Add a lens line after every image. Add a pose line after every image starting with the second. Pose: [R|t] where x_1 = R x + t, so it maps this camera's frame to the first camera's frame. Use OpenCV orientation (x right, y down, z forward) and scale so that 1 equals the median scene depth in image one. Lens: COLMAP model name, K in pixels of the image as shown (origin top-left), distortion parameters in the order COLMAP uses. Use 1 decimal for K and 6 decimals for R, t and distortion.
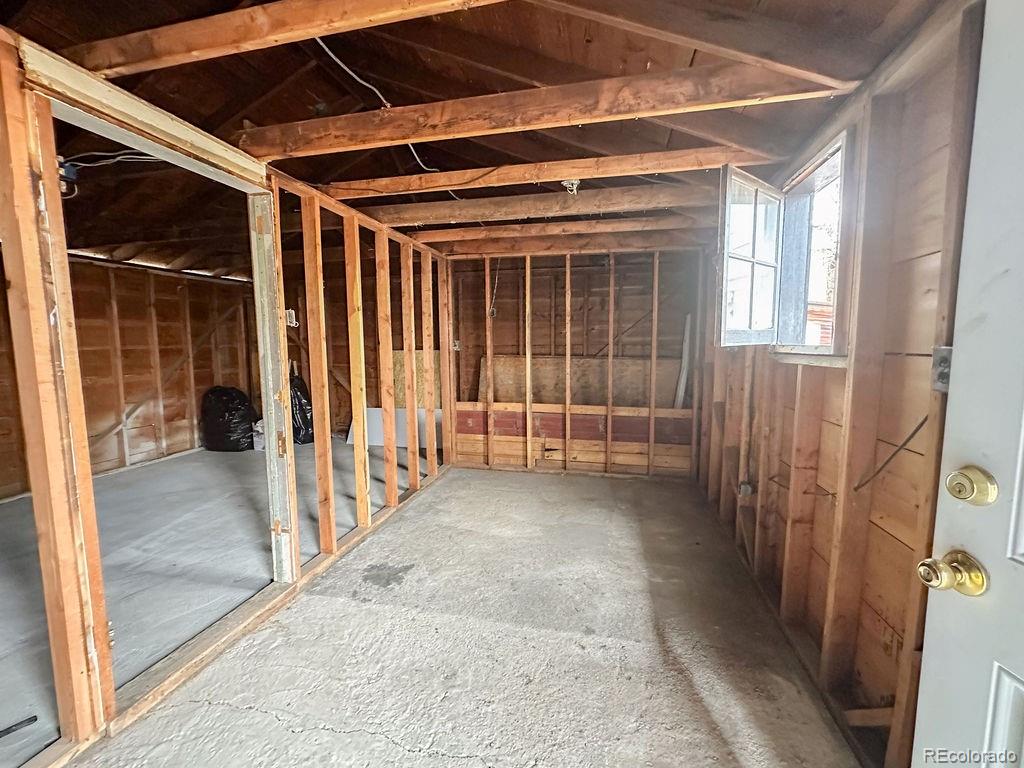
lens RADIAL K [[435.1, 0, 511.8], [0, 435.1, 382.8], [0, 0, 1]] dist [-0.004271, 0.001817]
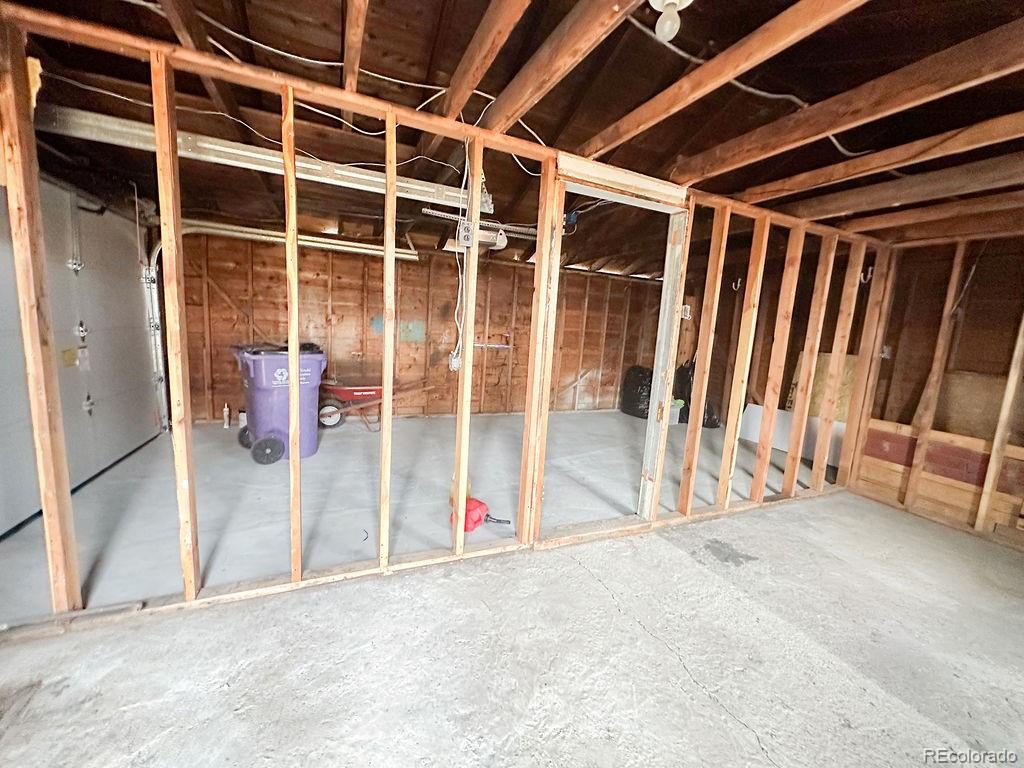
lens RADIAL K [[412.3, 0, 512.2], [0, 412.3, 384.3], [0, 0, 1]] dist [-0.003415, 0.000303]
pose [[0.601405, 0.161678, -0.782414, 0.114798], [-0.146608, 0.985014, 0.090853, 0.013783], [0.785378, 0.060068, 0.616096, -0.068644]]
